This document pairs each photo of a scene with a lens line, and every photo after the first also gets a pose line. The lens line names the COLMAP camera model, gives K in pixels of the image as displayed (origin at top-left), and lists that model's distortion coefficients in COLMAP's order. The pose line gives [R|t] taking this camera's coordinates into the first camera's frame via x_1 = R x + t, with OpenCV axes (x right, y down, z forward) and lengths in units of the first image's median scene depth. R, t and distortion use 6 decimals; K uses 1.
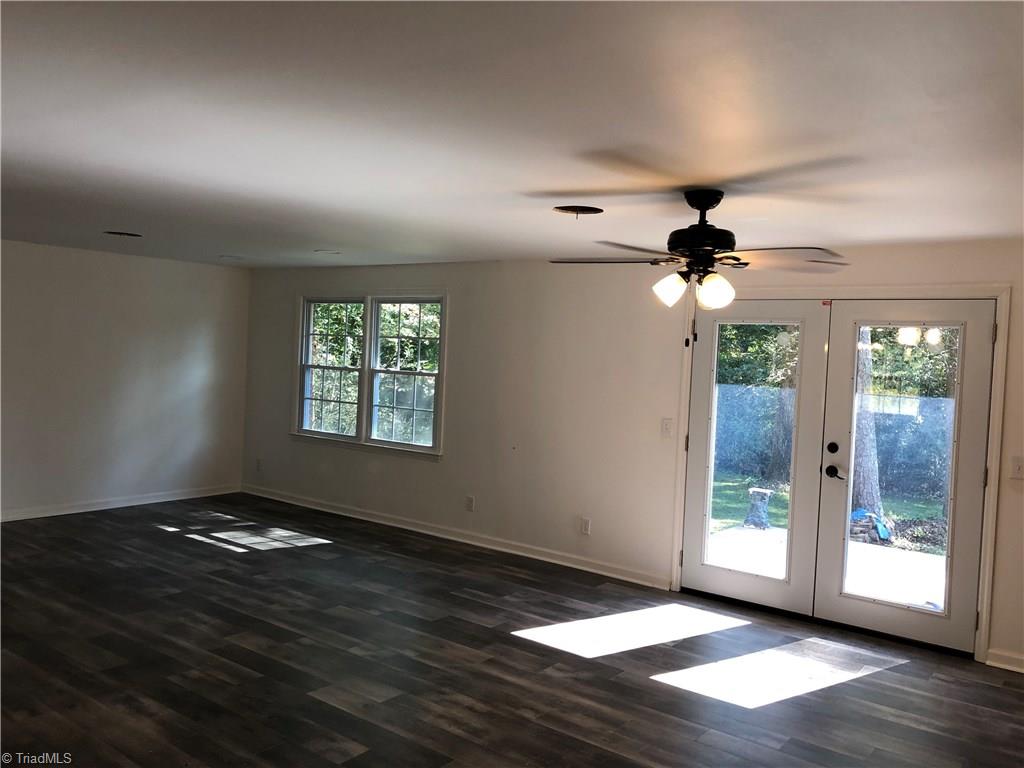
lens RADIAL K [[841.4, 0, 516.7], [0, 841.4, 378.2], [0, 0, 1]] dist [0.033690, -0.023671]
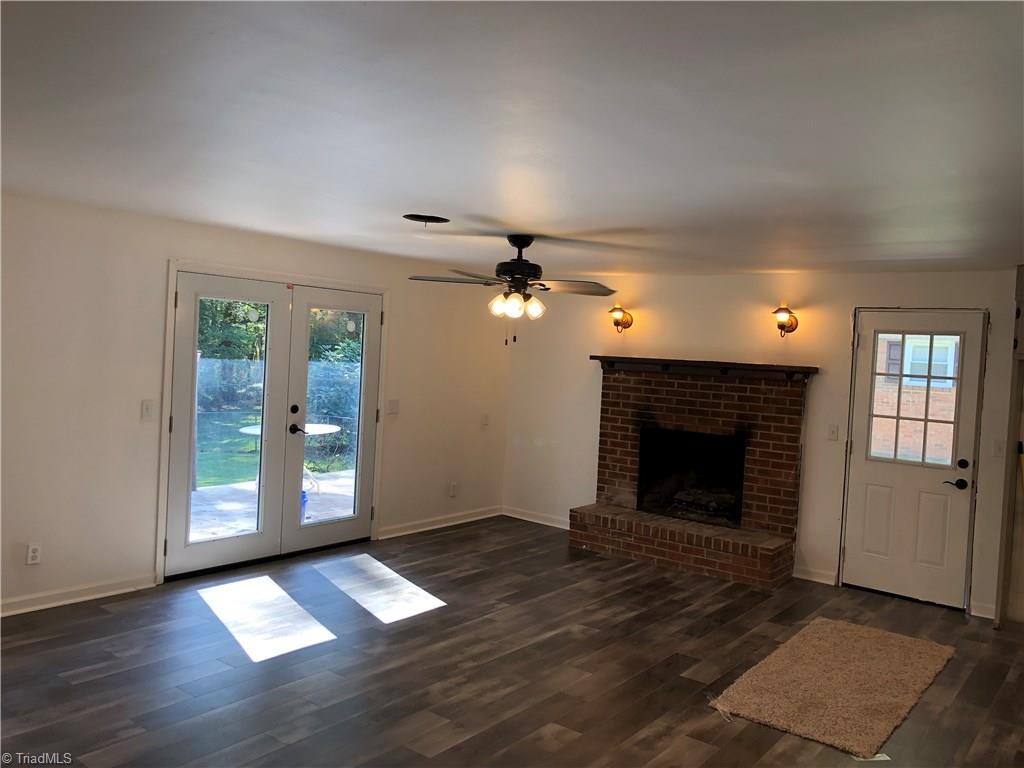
lens RADIAL K [[841.4, 0, 519.6], [0, 841.4, 369.8], [0, 0, 1]] dist [0.033690, -0.023671]
pose [[-0.007937, -0.072973, 0.997302, -0.854350], [-0.026512, 0.996999, 0.072740, -0.071880], [-0.999617, -0.025863, -0.009848, 0.726894]]
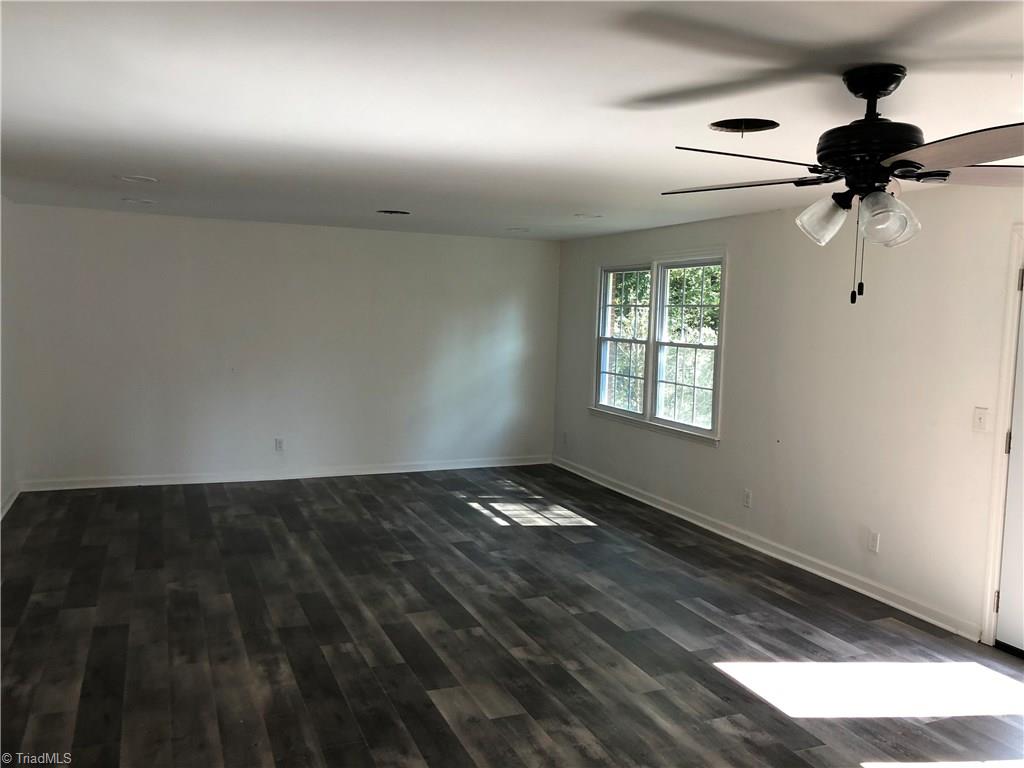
lens RADIAL K [[841.4, 0, 514.9], [0, 841.4, 370.7], [0, 0, 1]] dist [0.033690, -0.023671]
pose [[0.872780, 0.014948, -0.487884, 0.218947], [-0.004616, 0.999739, 0.022373, 0.002433], [0.488091, -0.017274, 0.872622, 0.196254]]
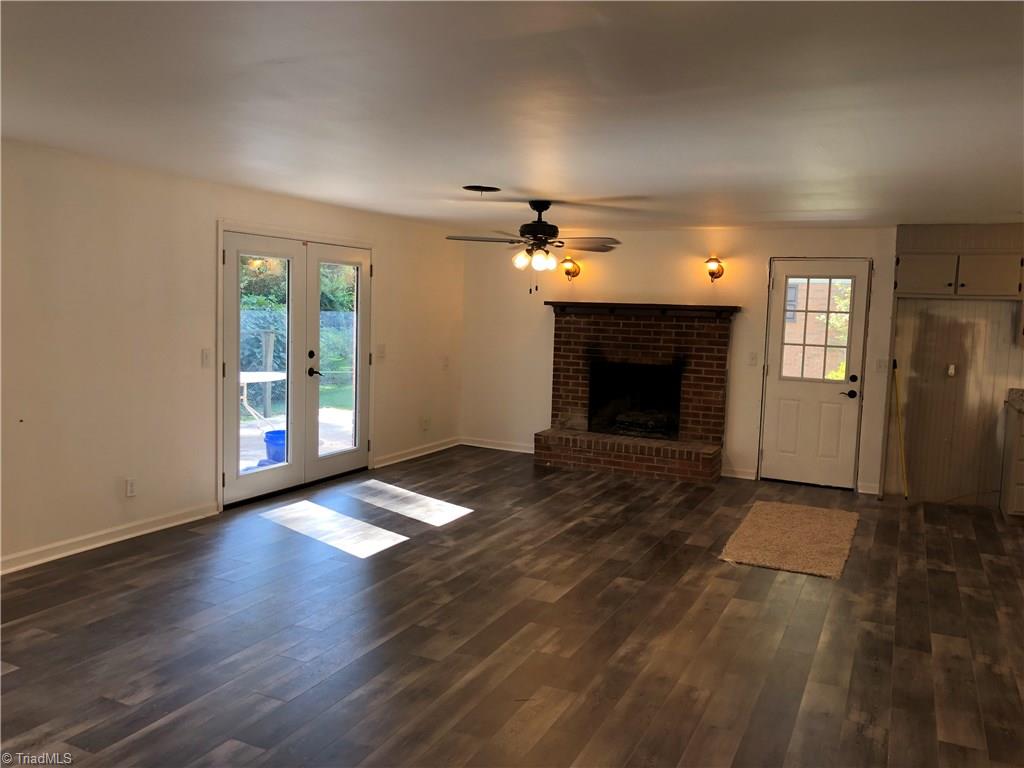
lens RADIAL K [[841.4, 0, 514.2], [0, 841.4, 383.3], [0, 0, 1]] dist [0.033690, -0.023671]
pose [[-0.213990, -0.146995, 0.965713, -1.035177], [-0.017103, 0.989025, 0.146754, -0.076990], [-0.976686, 0.014887, -0.214156, 1.018512]]
